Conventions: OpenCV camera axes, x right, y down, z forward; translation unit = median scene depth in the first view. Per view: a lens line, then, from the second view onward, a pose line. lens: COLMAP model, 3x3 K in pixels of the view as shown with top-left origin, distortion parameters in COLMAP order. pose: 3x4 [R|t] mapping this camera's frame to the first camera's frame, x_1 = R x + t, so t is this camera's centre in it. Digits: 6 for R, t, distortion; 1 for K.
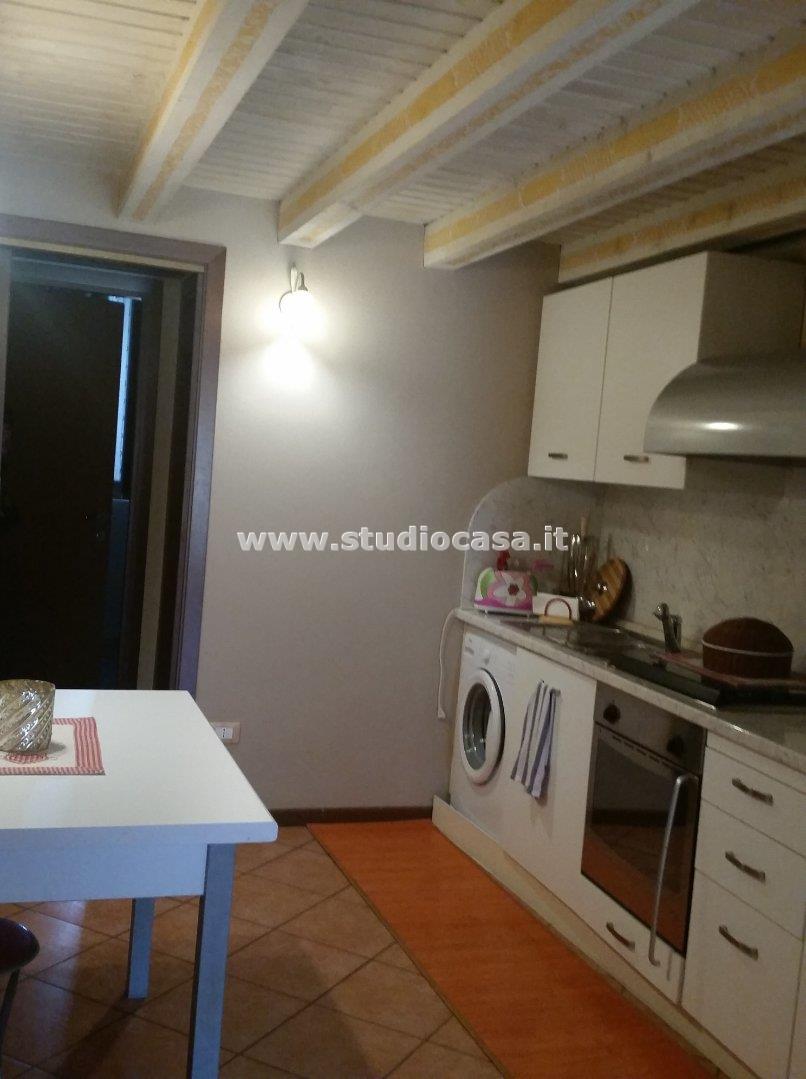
lens RADIAL K [[1098.0, 0, 403.0], [0, 1098.0, 539.5], [0, 0, 1]] dist [0.162751, -0.396240]
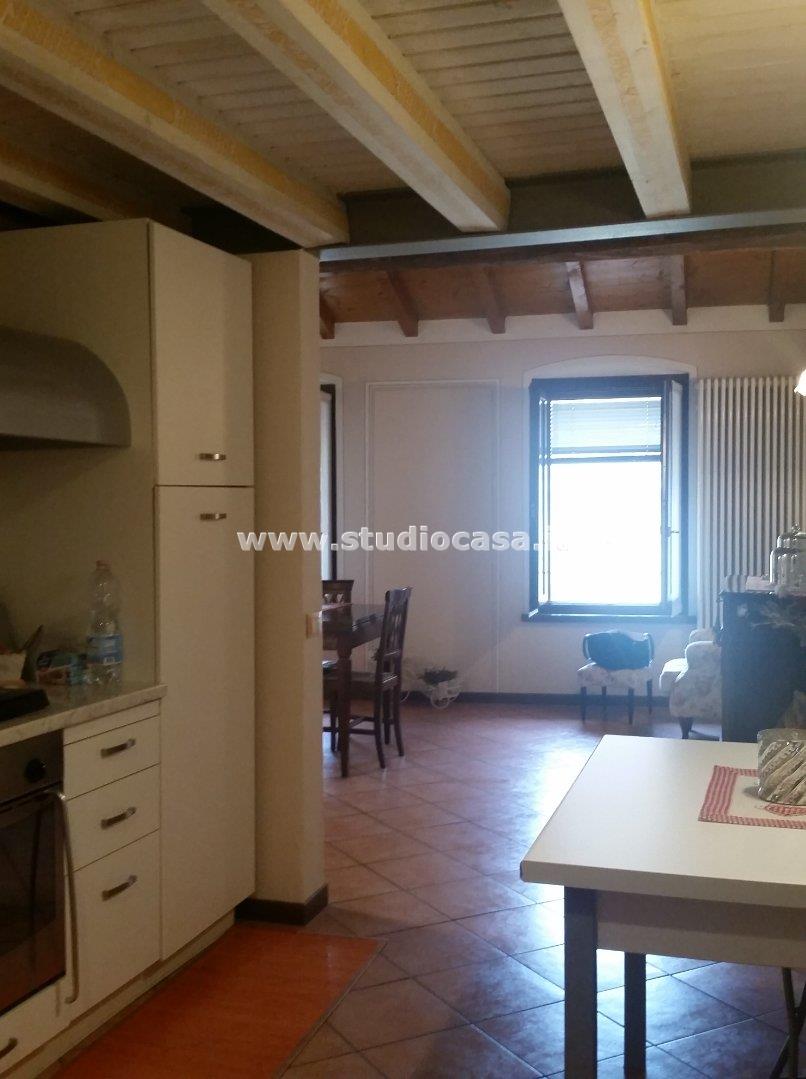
lens RADIAL K [[1102.5, 0, 403.0], [0, 1102.5, 539.5], [0, 0, 1]] dist [0.164278, -0.423641]
pose [[-0.793107, -0.093866, 0.601805, -0.514648], [-0.009338, 0.989811, 0.142079, -0.126384], [-0.609010, 0.107064, -0.785903, 1.564499]]
